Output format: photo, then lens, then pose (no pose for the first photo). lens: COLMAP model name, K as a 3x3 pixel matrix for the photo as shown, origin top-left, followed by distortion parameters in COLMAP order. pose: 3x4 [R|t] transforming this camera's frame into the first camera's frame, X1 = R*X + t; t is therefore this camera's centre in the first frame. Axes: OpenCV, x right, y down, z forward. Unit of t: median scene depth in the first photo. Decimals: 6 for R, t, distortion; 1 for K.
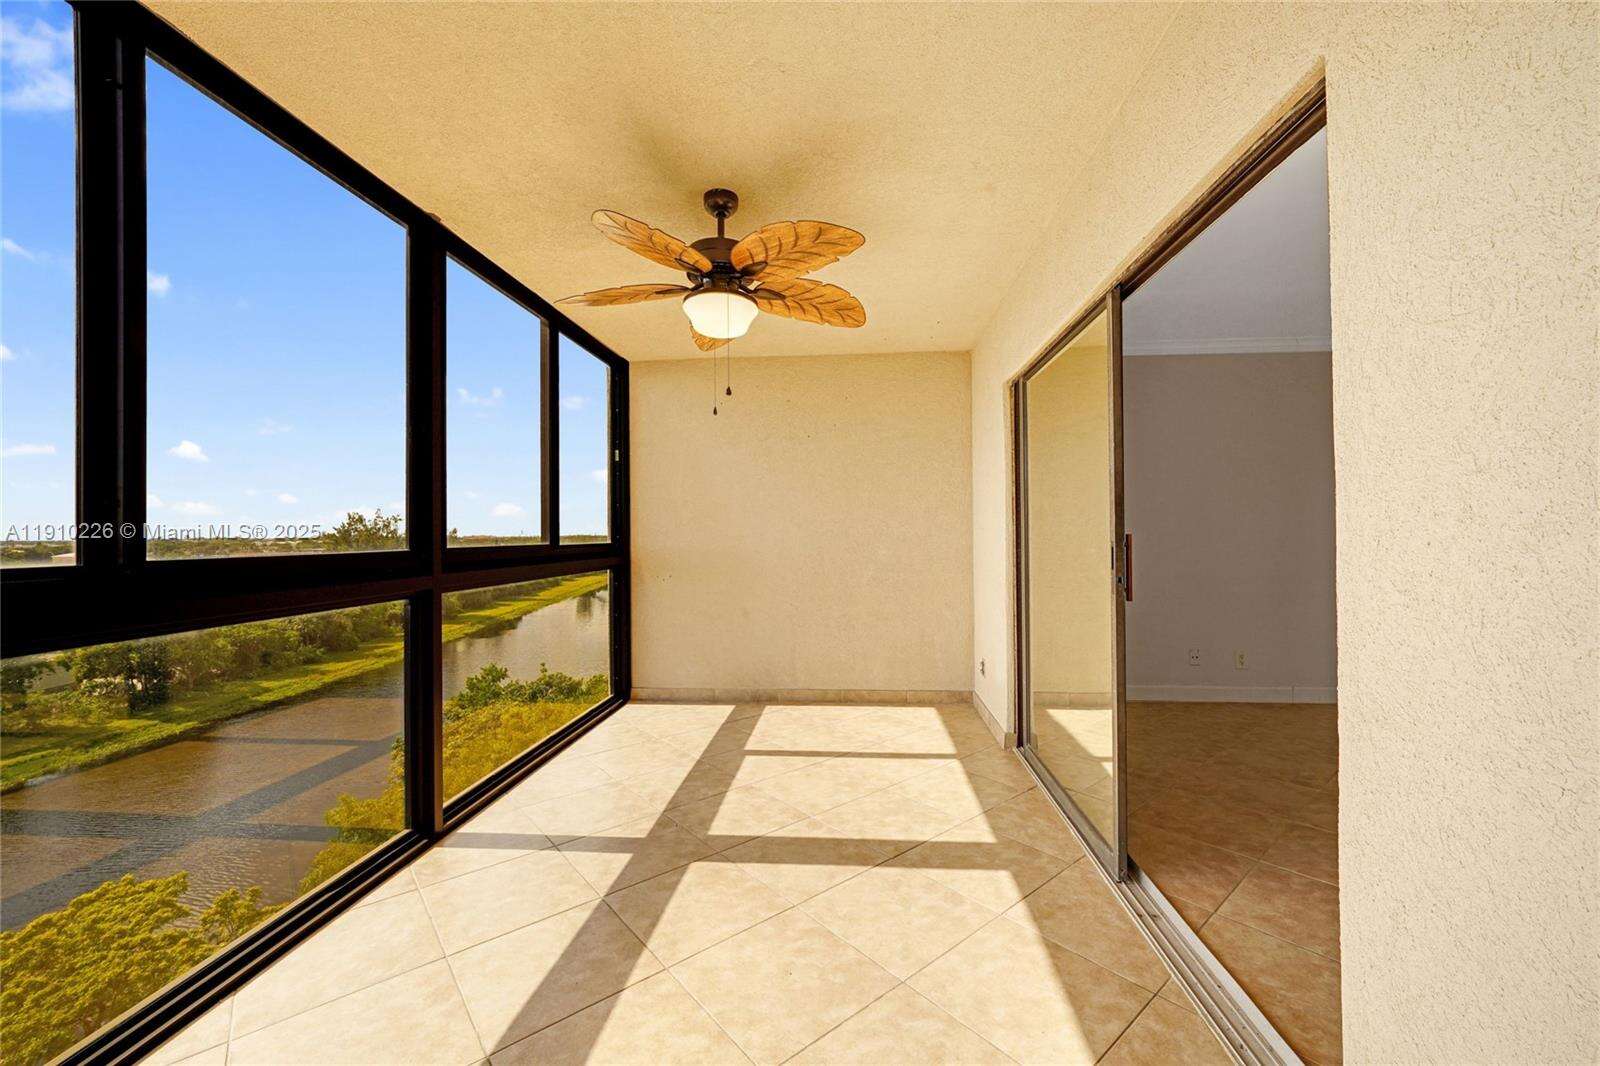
lens RADIAL K [[636.8, 0, 790.8], [0, 636.8, 529.2], [0, 0, 1]] dist [0.002790, 0.001768]
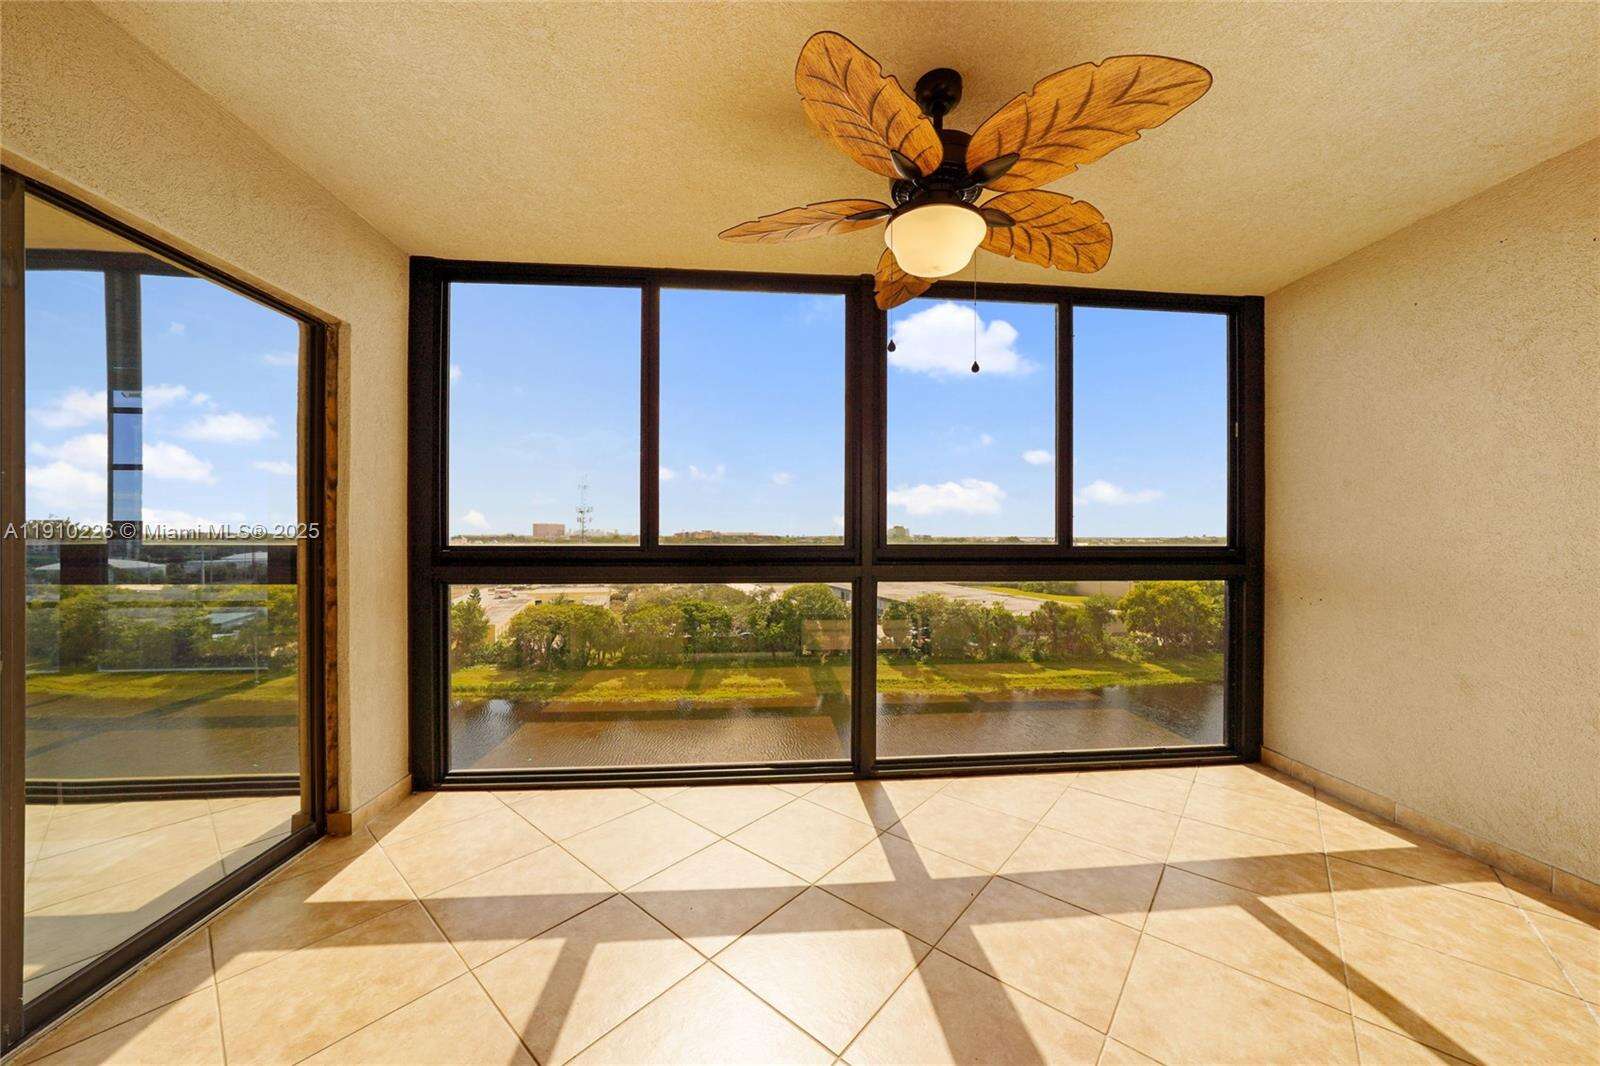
lens RADIAL K [[557.5, 0, 802.7], [0, 557.5, 542.2], [0, 0, 1]] dist [-0.010937, 0.002714]
pose [[0.190448, 0.020895, -0.981475, 0.268408], [0.002857, 0.999757, 0.021838, 0.000561], [0.981693, -0.006963, 0.190342, 0.379630]]
